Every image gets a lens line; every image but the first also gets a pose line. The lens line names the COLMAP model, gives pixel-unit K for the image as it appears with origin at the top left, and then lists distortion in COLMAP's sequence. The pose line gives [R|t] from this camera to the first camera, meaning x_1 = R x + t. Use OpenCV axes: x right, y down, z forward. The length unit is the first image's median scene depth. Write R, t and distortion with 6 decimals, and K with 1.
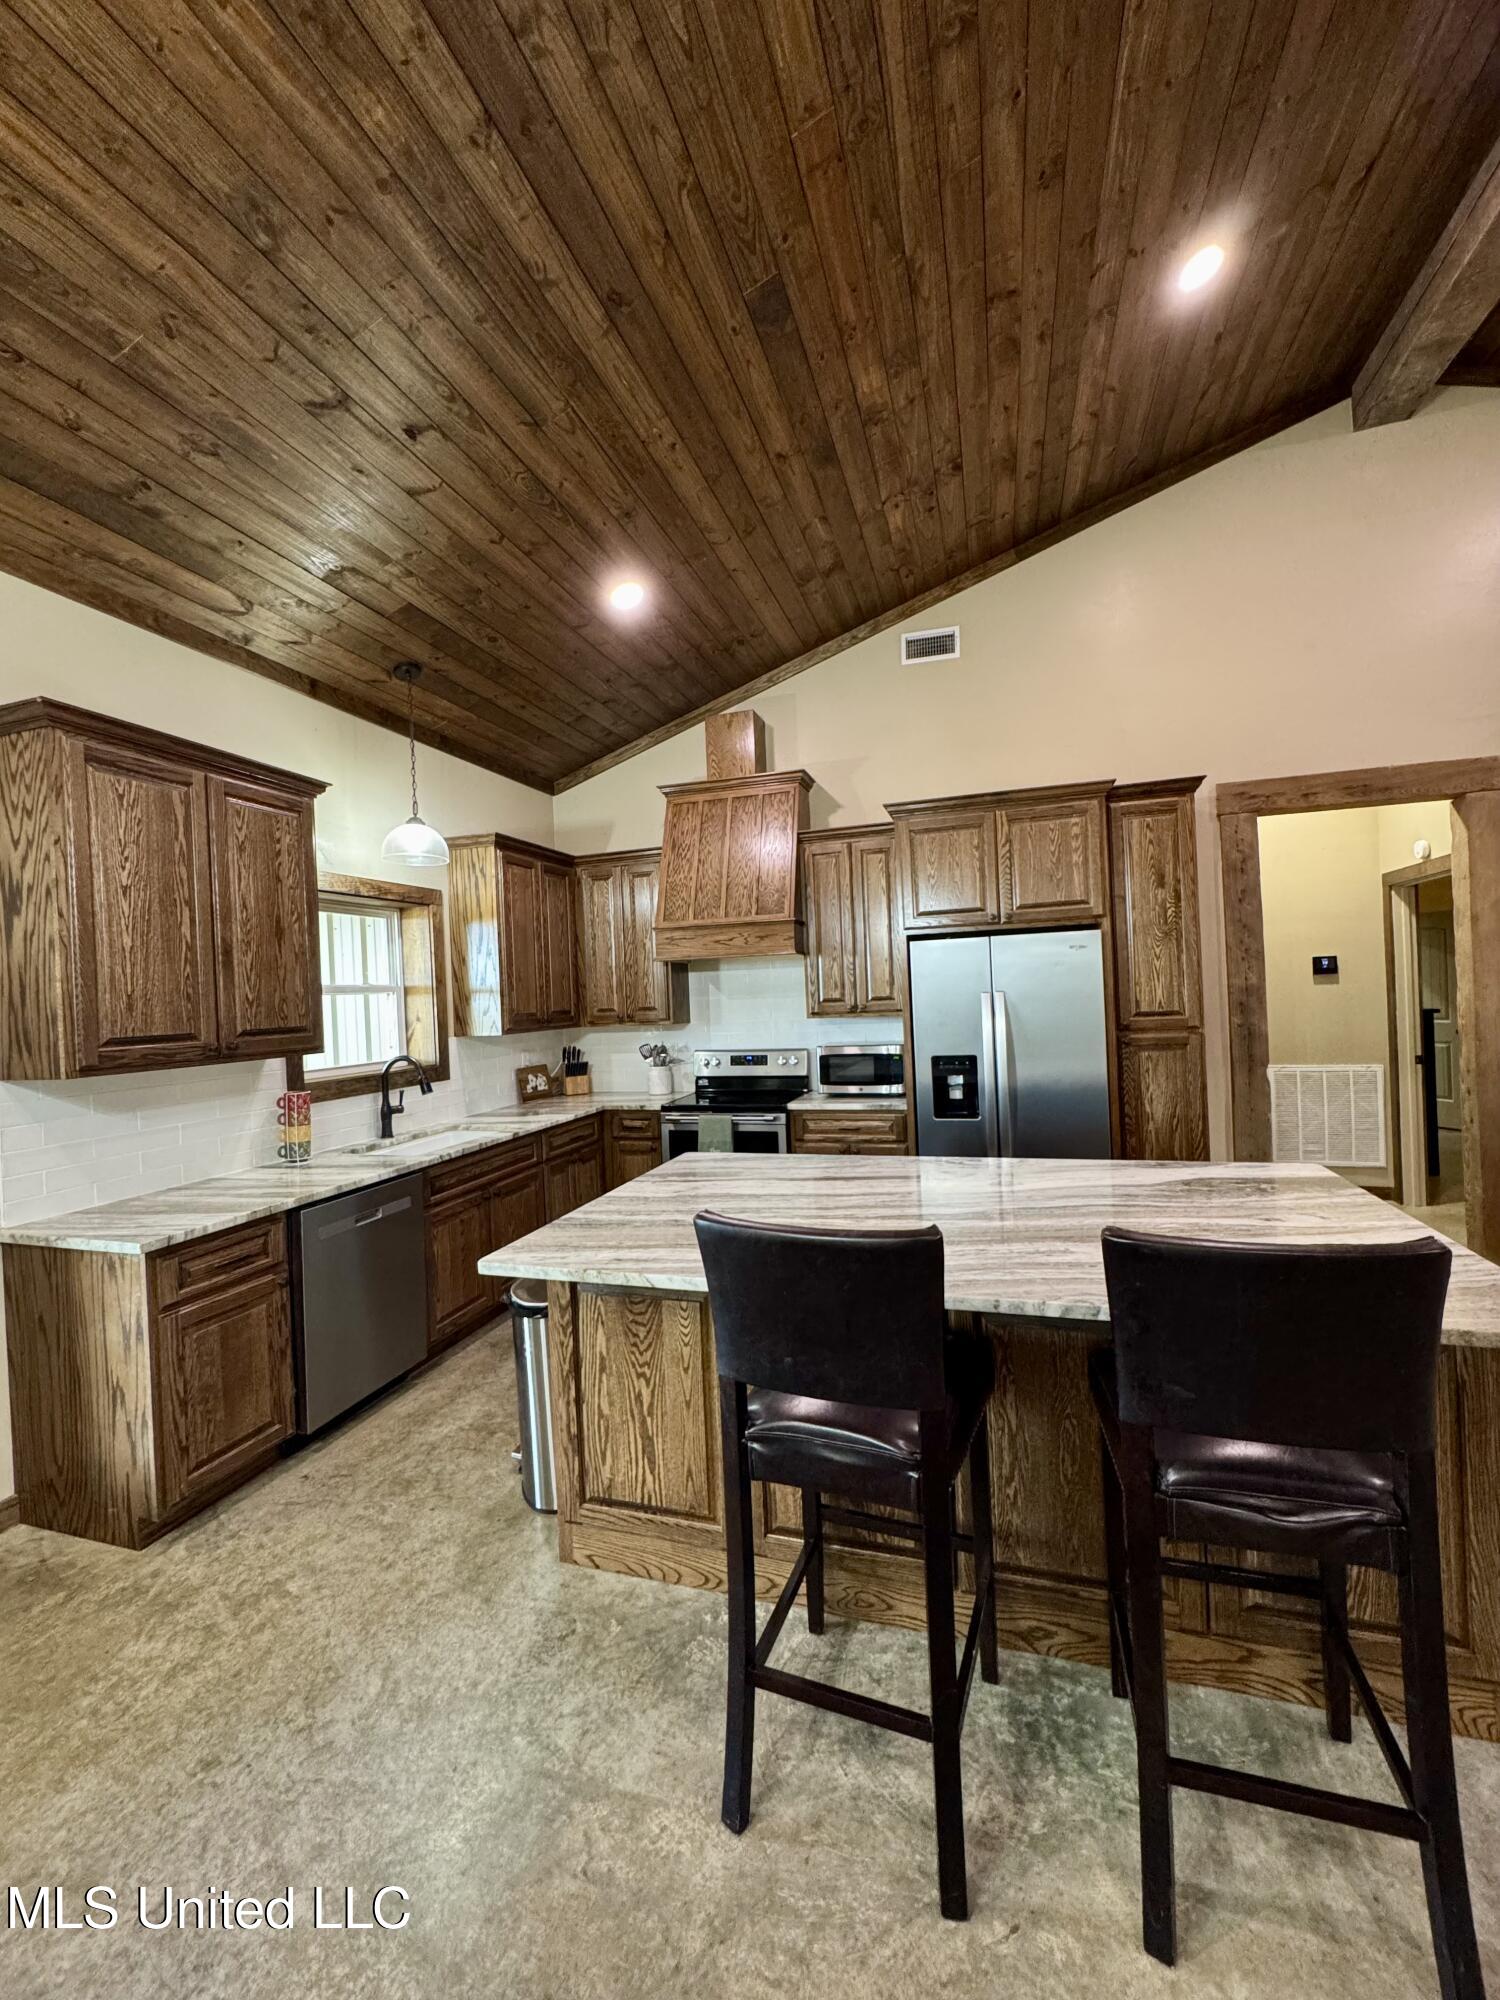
lens RADIAL K [[801.8, 0, 753.8], [0, 801.8, 997.6], [0, 0, 1]] dist [-0.003976, 0.000665]
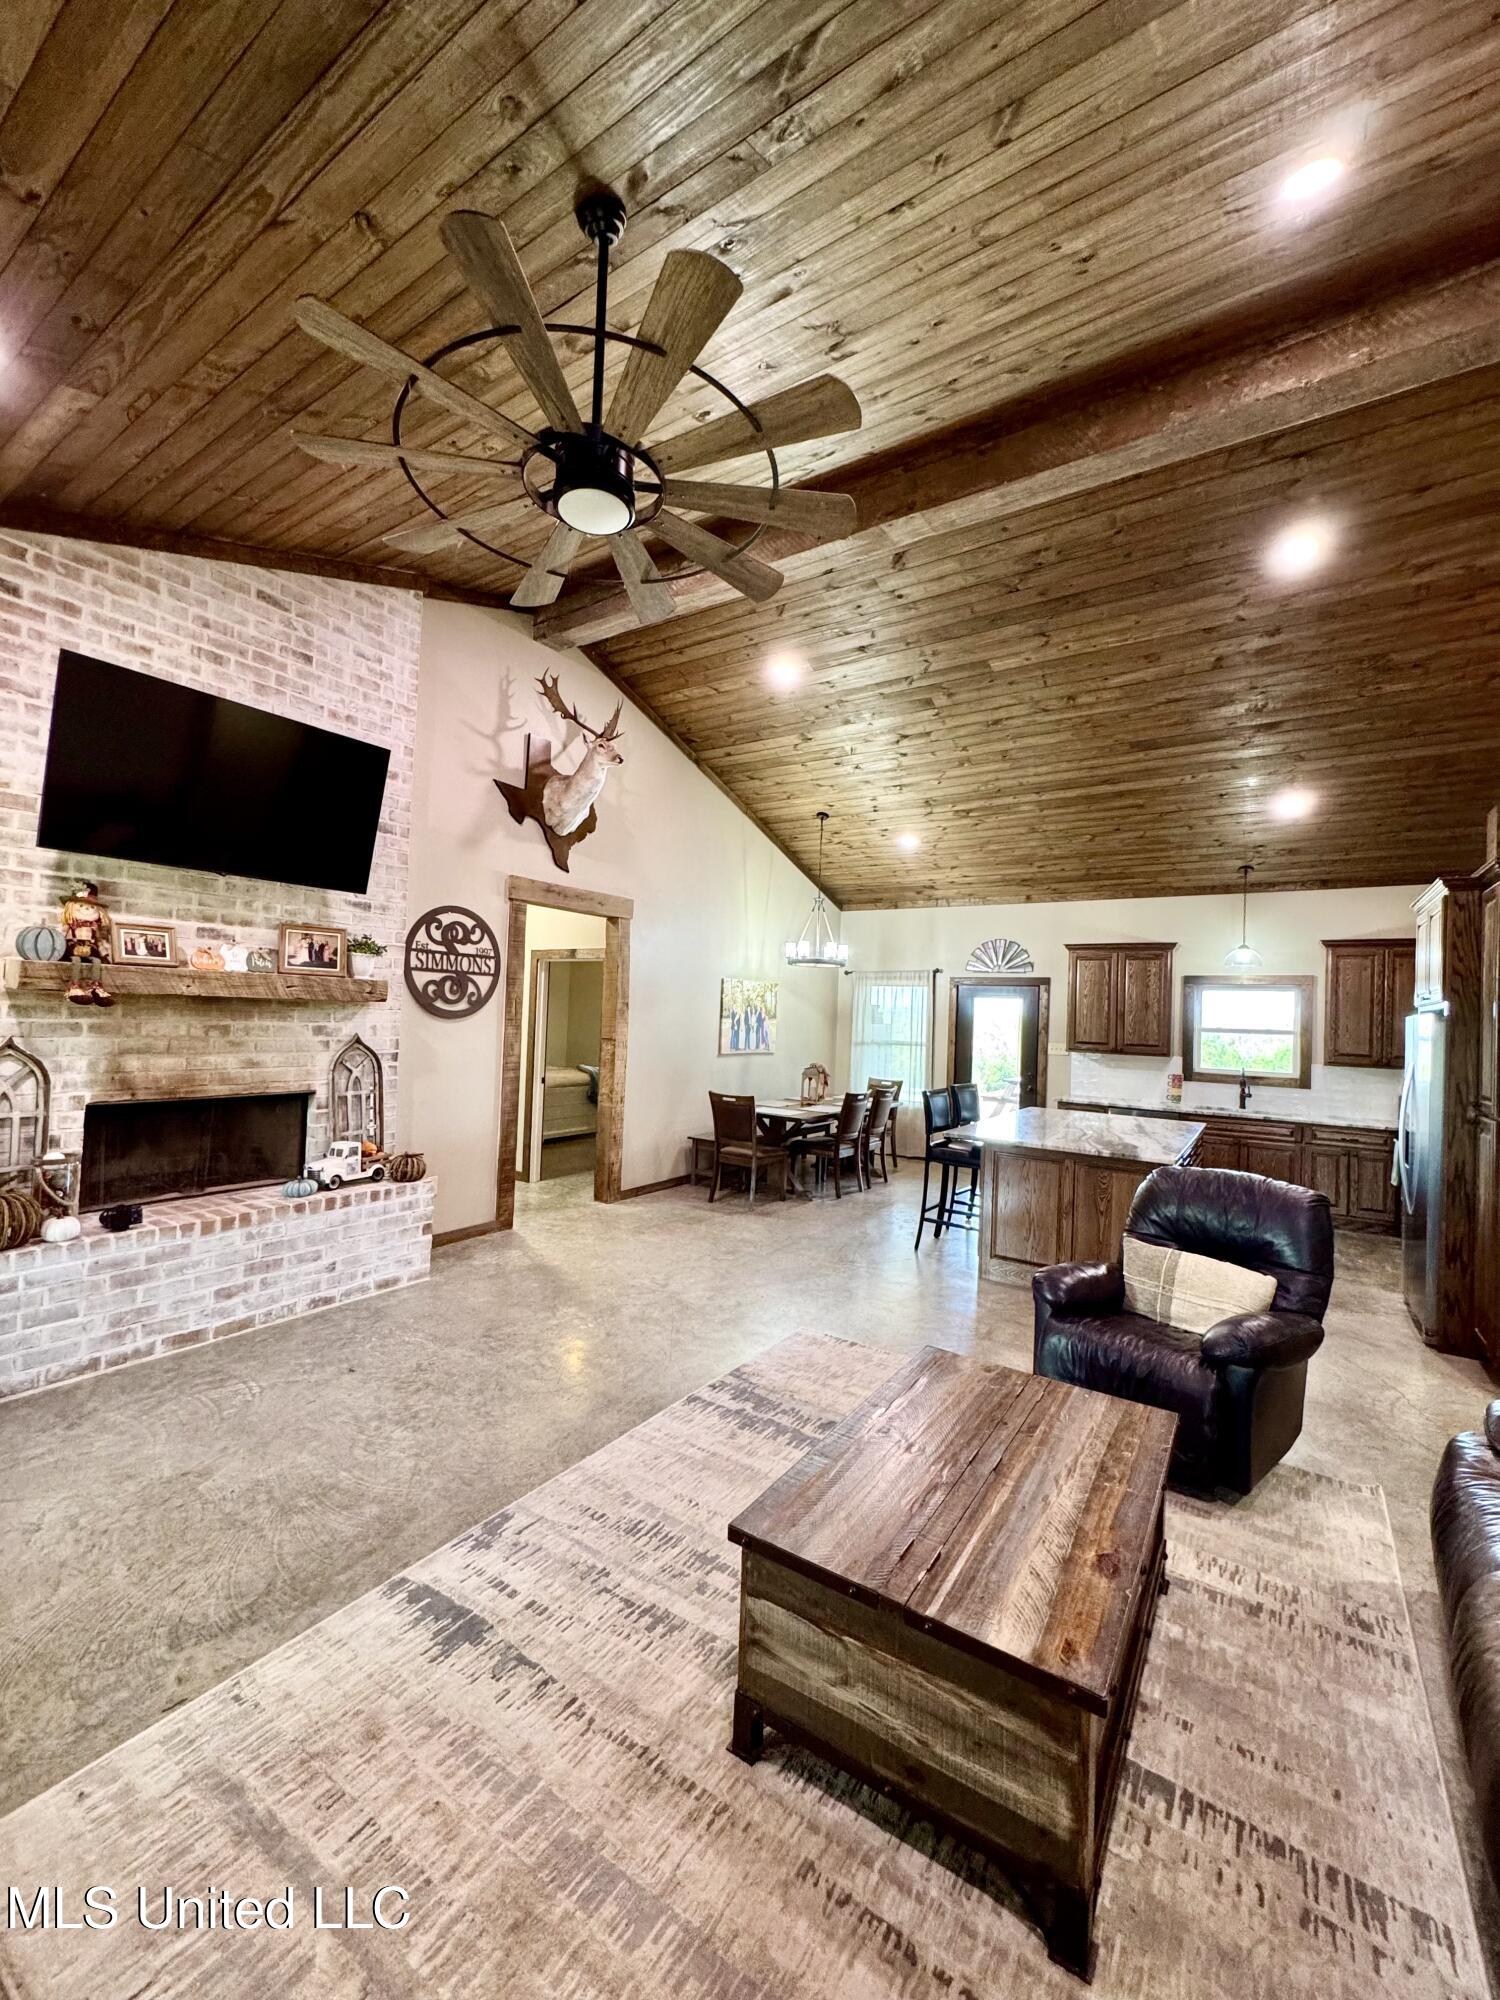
lens RADIAL K [[801.8, 0, 749.0], [0, 801.8, 999.7], [0, 0, 1]] dist [-0.003976, 0.000665]
pose [[-0.283749, 0.015200, -0.958778, 1.657610], [-0.026763, 0.999359, 0.023764, -0.098232], [0.958525, 0.032403, -0.283160, 0.375111]]
